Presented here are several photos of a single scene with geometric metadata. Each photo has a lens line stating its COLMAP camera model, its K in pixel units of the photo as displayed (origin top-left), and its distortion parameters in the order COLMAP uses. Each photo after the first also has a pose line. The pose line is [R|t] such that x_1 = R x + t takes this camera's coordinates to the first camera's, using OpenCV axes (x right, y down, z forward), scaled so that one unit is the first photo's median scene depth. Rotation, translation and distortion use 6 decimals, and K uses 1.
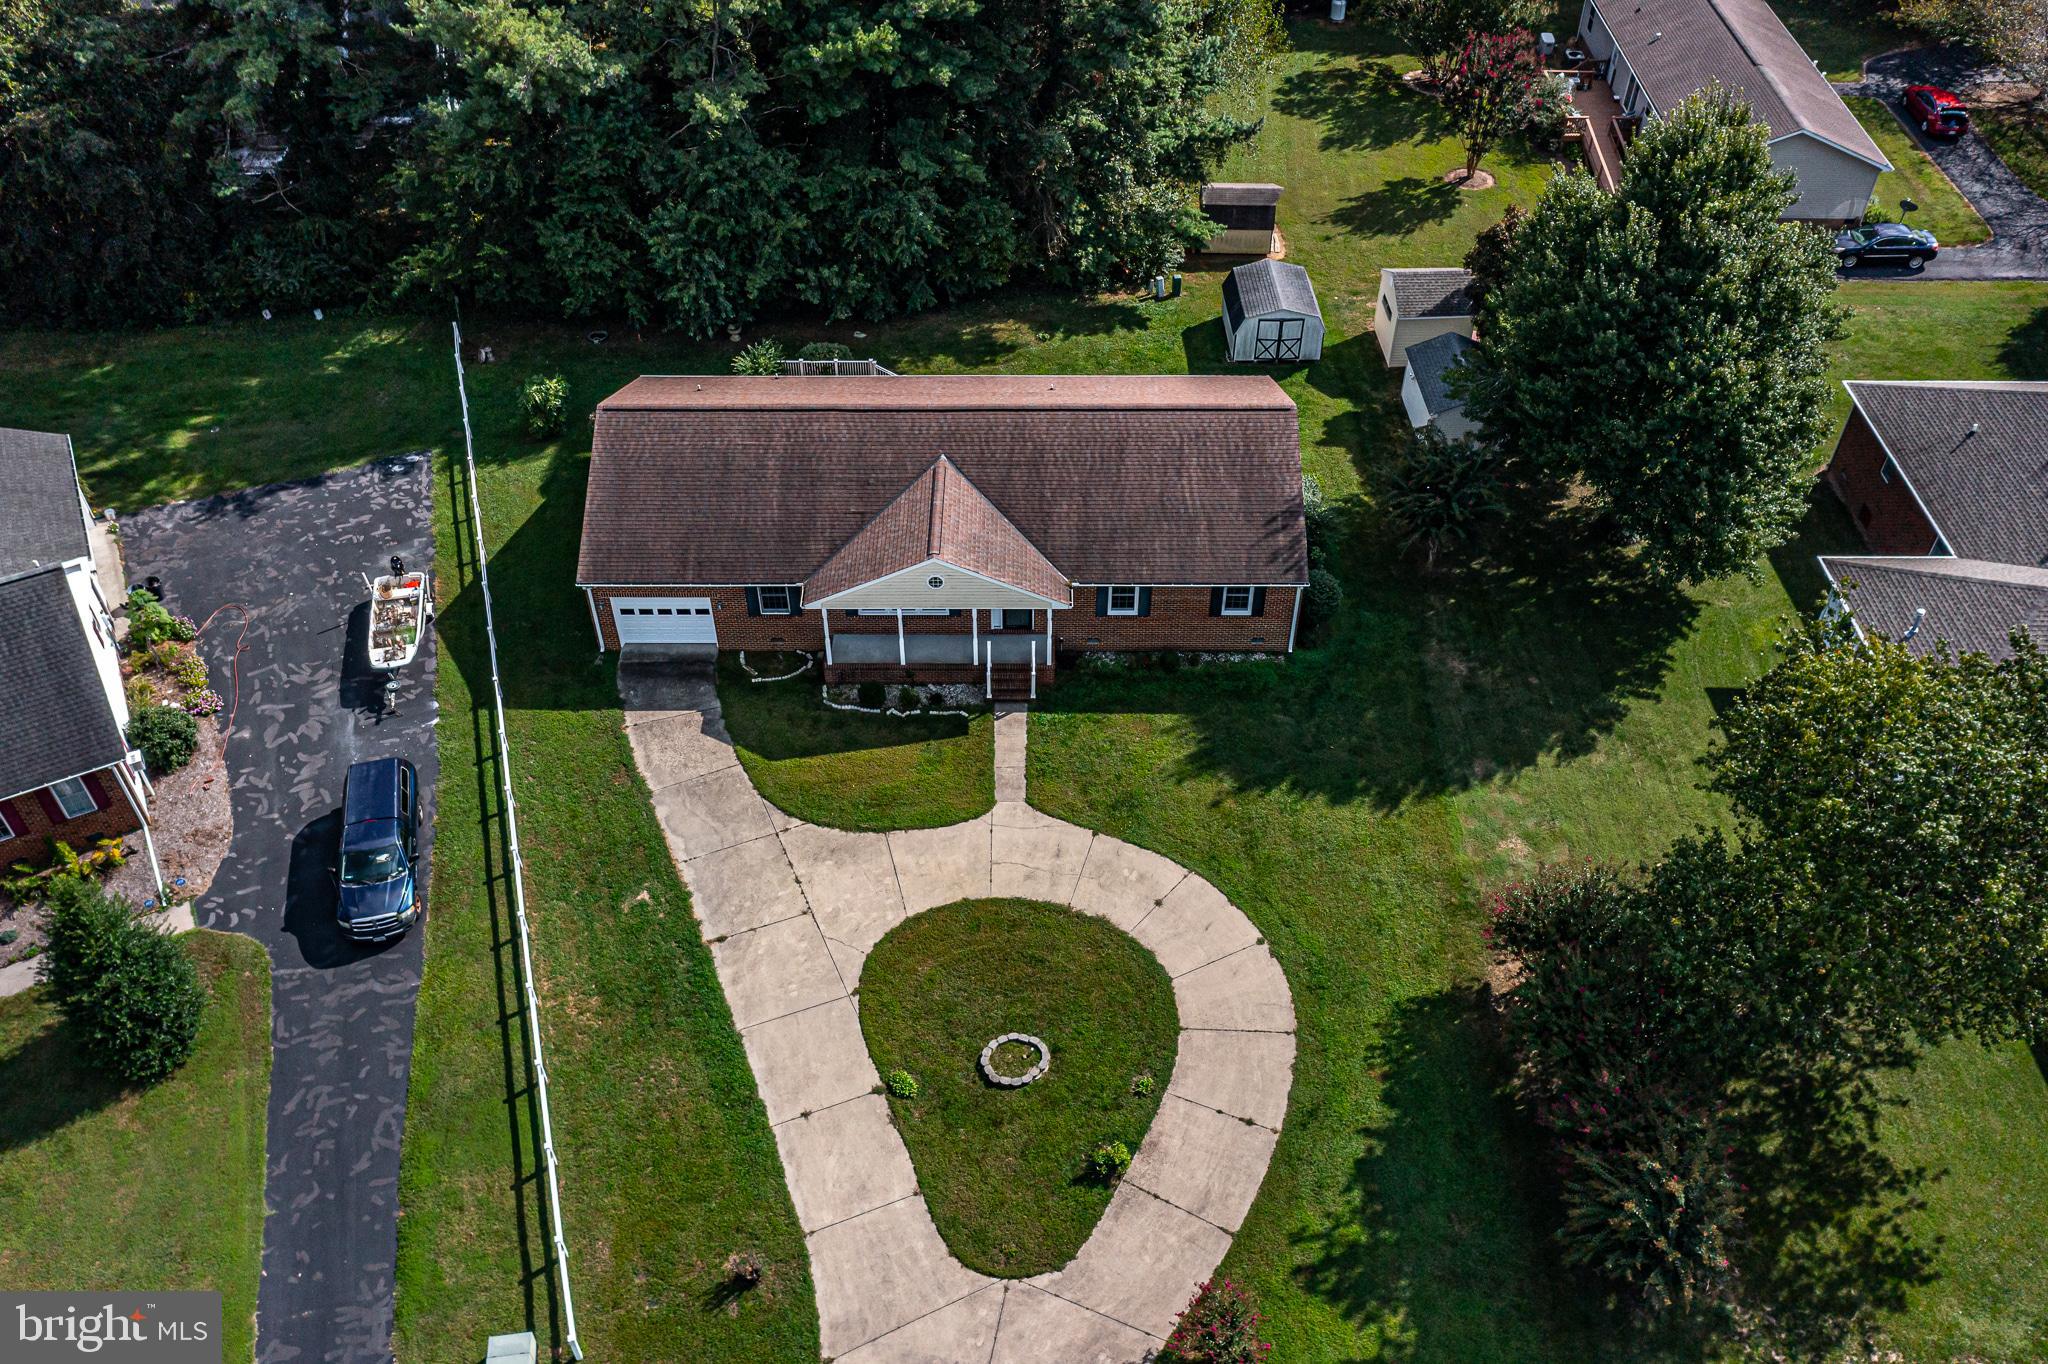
lens RADIAL K [[1617.4, 0, 1024.0], [0, 1617.4, 682.0], [0, 0, 1]] dist [-0.020479, 0.012541]
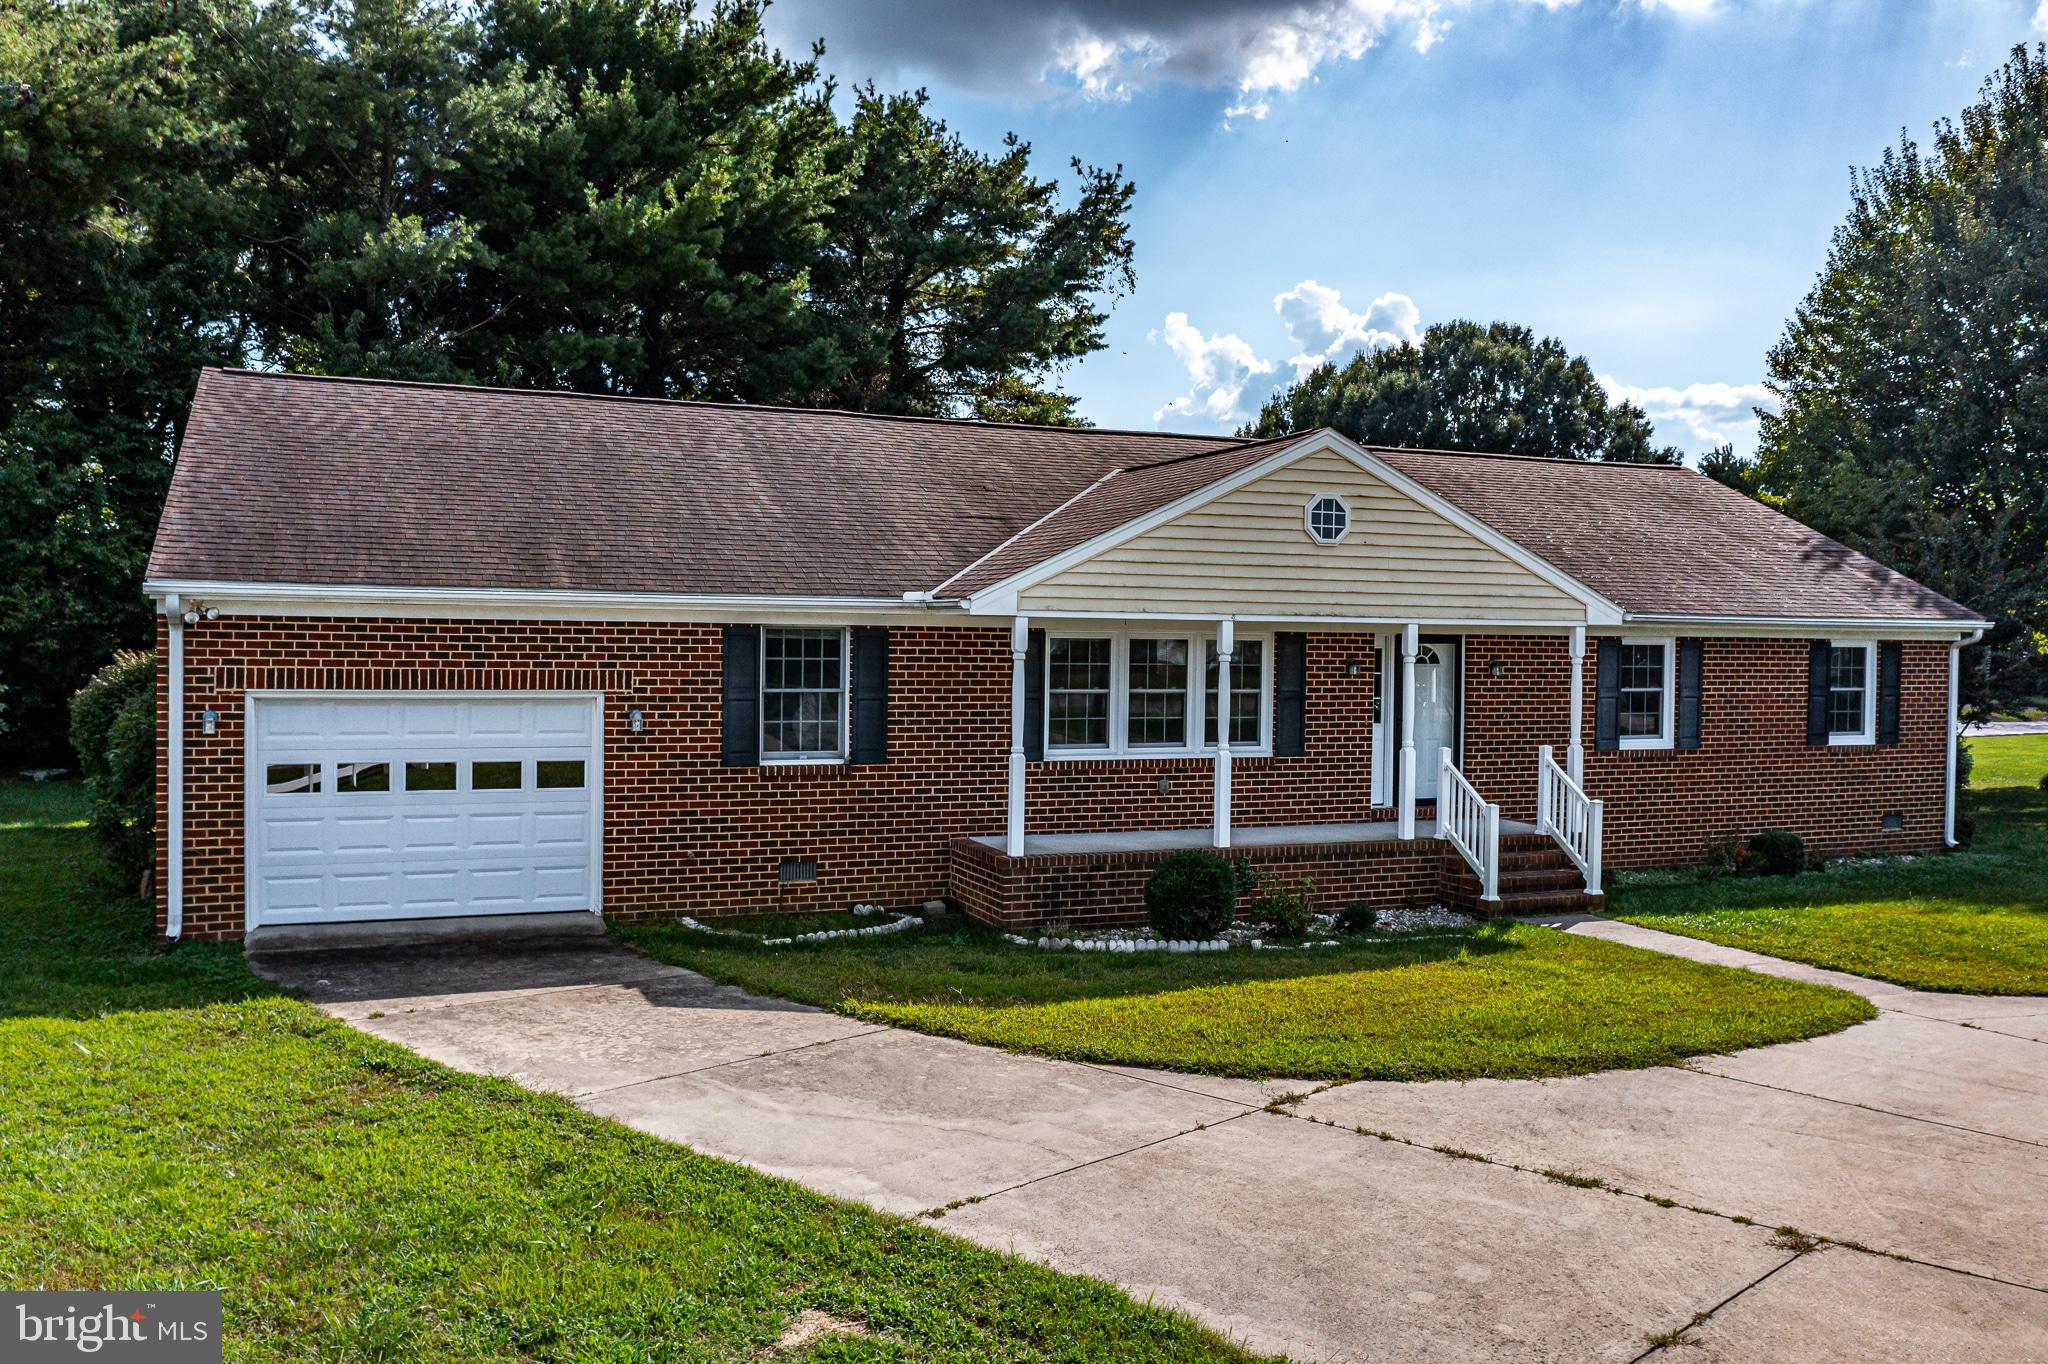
lens RADIAL K [[1637.5, 0, 1024.0], [0, 1637.5, 682.0], [0, 0, 1]] dist [-0.007915, 0.003906]
pose [[0.923951, 0.001587, 0.382507, -0.240170], [0.254171, 0.744752, -0.617043, 0.159975], [-0.285852, 0.667339, 0.687711, 0.760708]]
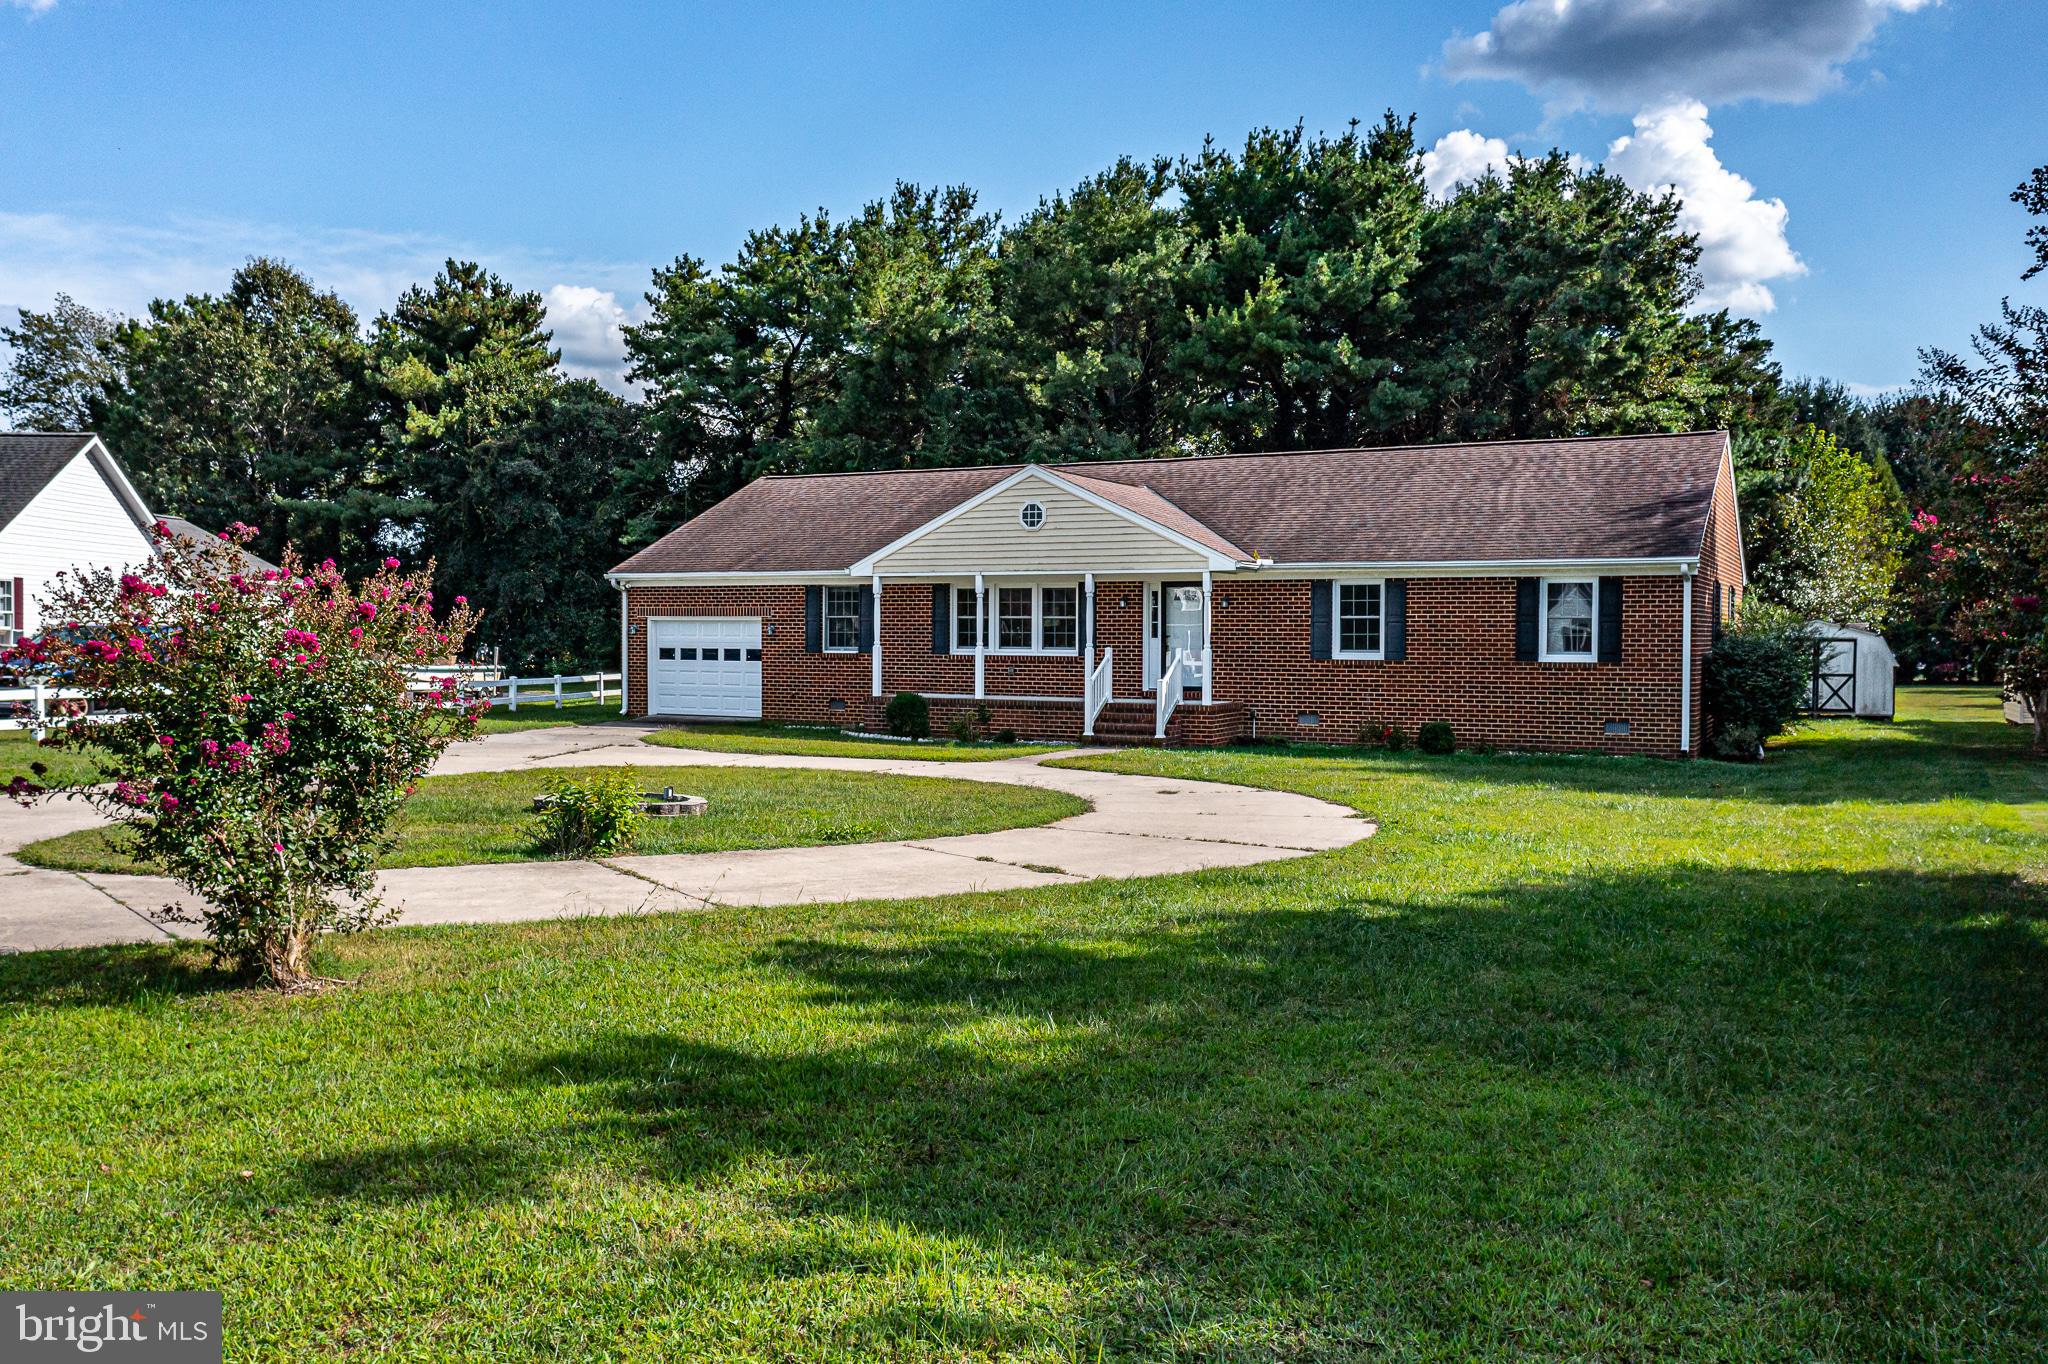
lens RADIAL K [[1628.8, 0, 1024.0], [0, 1628.8, 682.0], [0, 0, 1]] dist [-0.015487, -0.012573]
pose [[0.889309, 0.018380, -0.456937, 0.218250], [-0.319556, 0.739737, -0.592177, 0.339417], [0.327129, 0.672645, 0.663728, 0.598798]]
